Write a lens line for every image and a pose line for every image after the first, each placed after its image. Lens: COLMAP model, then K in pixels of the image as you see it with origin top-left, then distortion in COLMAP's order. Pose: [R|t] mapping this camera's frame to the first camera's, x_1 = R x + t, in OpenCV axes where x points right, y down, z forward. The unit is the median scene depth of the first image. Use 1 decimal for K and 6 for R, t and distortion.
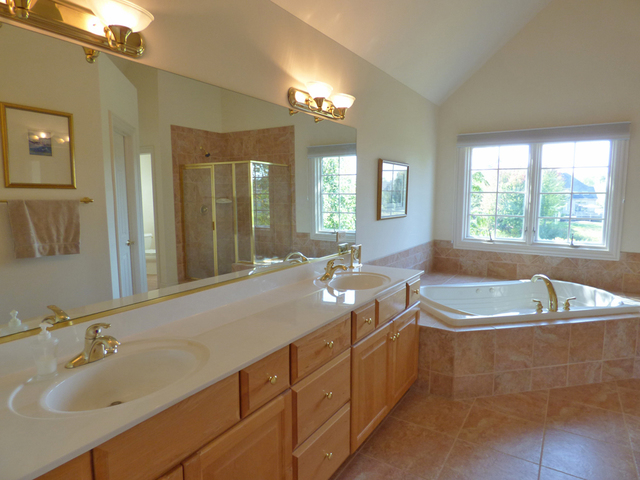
lens RADIAL K [[390.6, 0, 319.4], [0, 390.6, 237.7], [0, 0, 1]] dist [-0.014467, 0.000165]
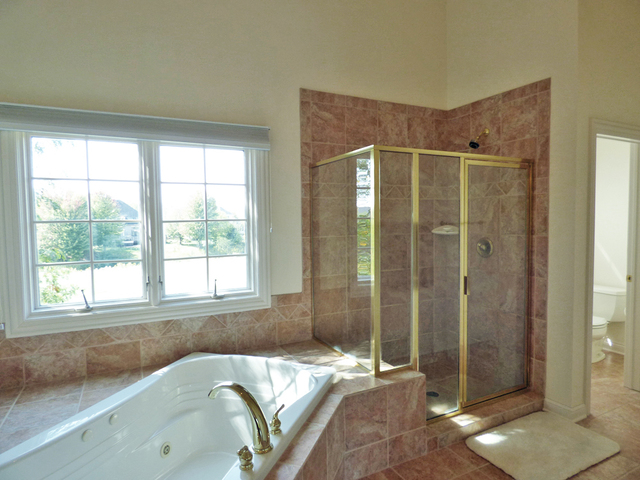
lens RADIAL K [[390.6, 0, 323.8], [0, 390.6, 240.4], [0, 0, 1]] dist [-0.014467, 0.000165]
pose [[0.500725, -0.056296, 0.863774, 0.145534], [0.108720, 0.994071, 0.001763, -0.054580], [-0.858751, 0.093026, 0.503877, 0.444022]]
